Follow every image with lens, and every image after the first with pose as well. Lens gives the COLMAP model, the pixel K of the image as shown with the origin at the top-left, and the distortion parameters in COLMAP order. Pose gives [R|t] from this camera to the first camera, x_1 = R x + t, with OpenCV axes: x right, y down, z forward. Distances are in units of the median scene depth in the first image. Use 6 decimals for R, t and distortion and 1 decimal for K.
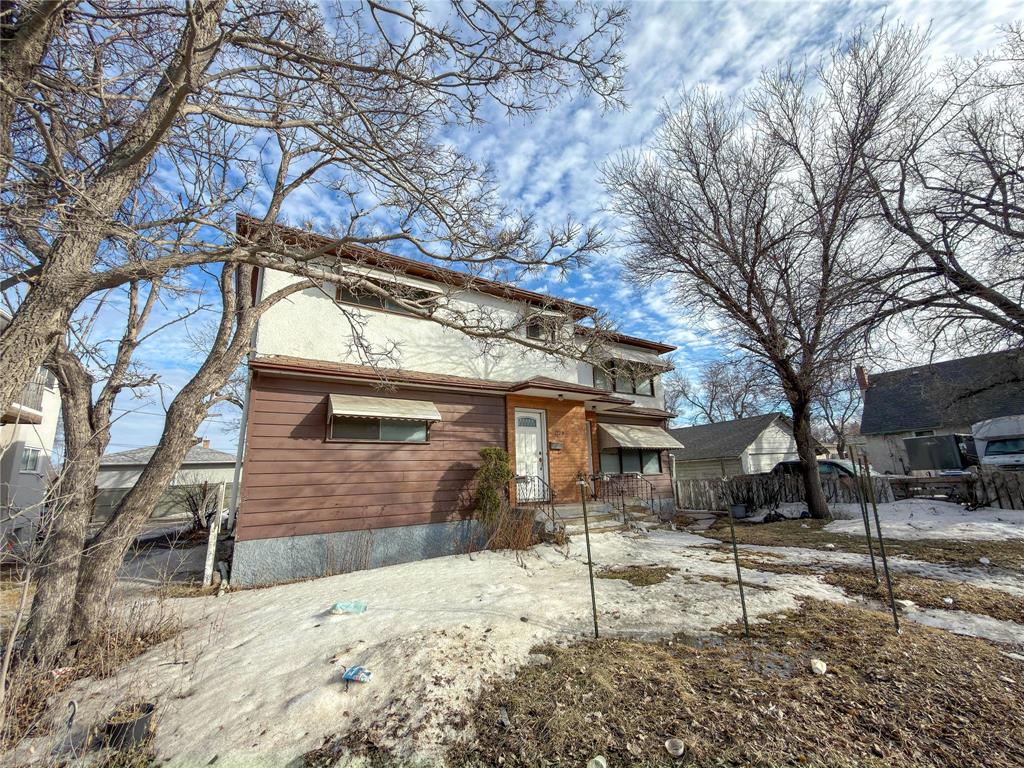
lens RADIAL K [[409.9, 0, 514.8], [0, 409.9, 367.0], [0, 0, 1]] dist [0.000487, 0.000041]
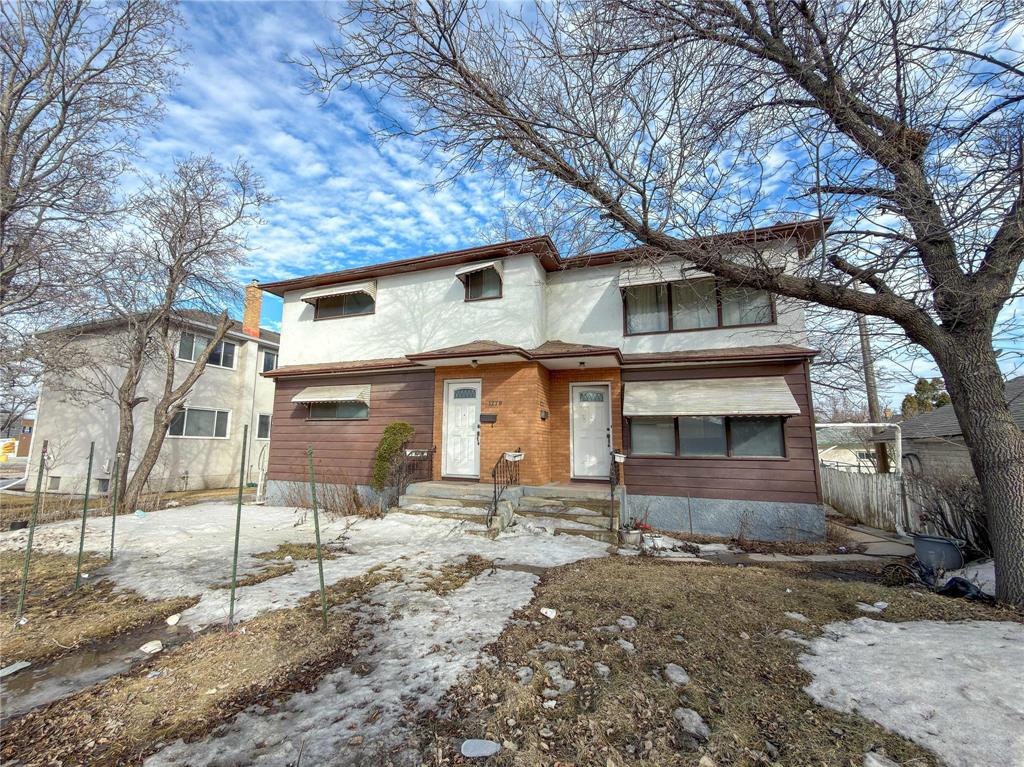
lens RADIAL K [[429.0, 0, 495.2], [0, 429.0, 364.3], [0, 0, 1]] dist [0.000741, 0.000165]
pose [[0.572036, -0.118499, -0.811623, 0.987235], [0.180597, 0.983422, -0.016296, 0.111378], [0.800100, -0.137255, 0.583954, 0.564470]]
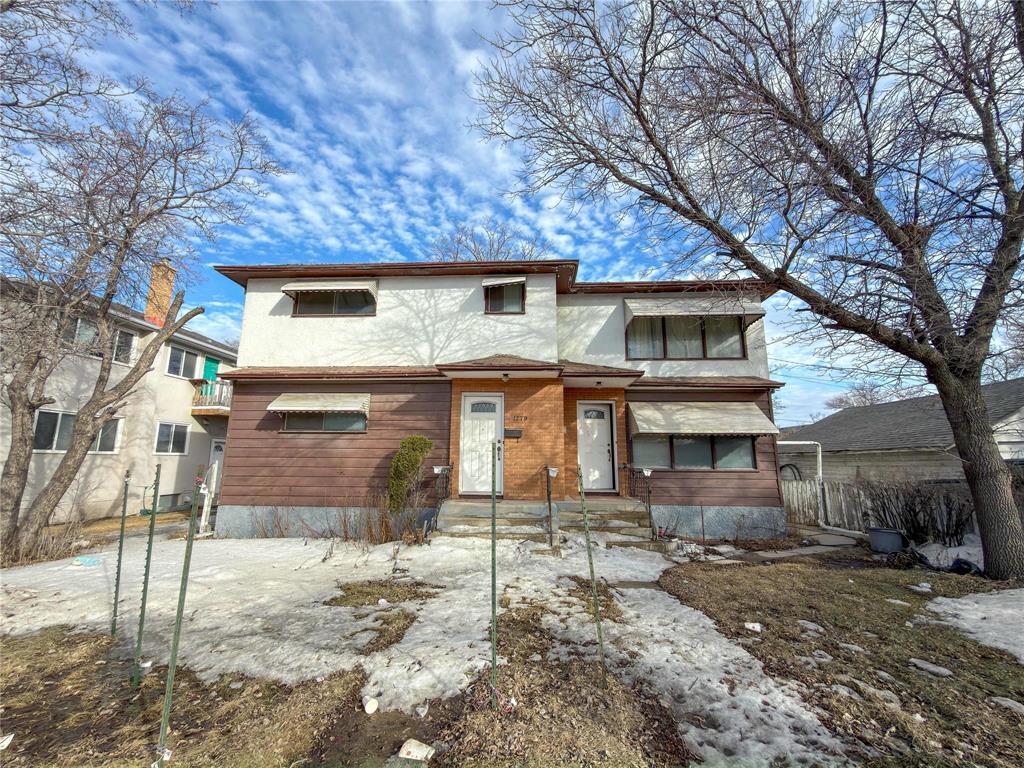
lens RADIAL K [[409.9, 0, 514.8], [0, 409.9, 367.0], [0, 0, 1]] dist [0.000487, 0.000041]
pose [[0.807201, -0.097678, -0.582139, 0.709974], [0.122423, 0.992473, 0.003225, 0.058731], [0.577442, -0.073870, 0.813083, 0.352279]]
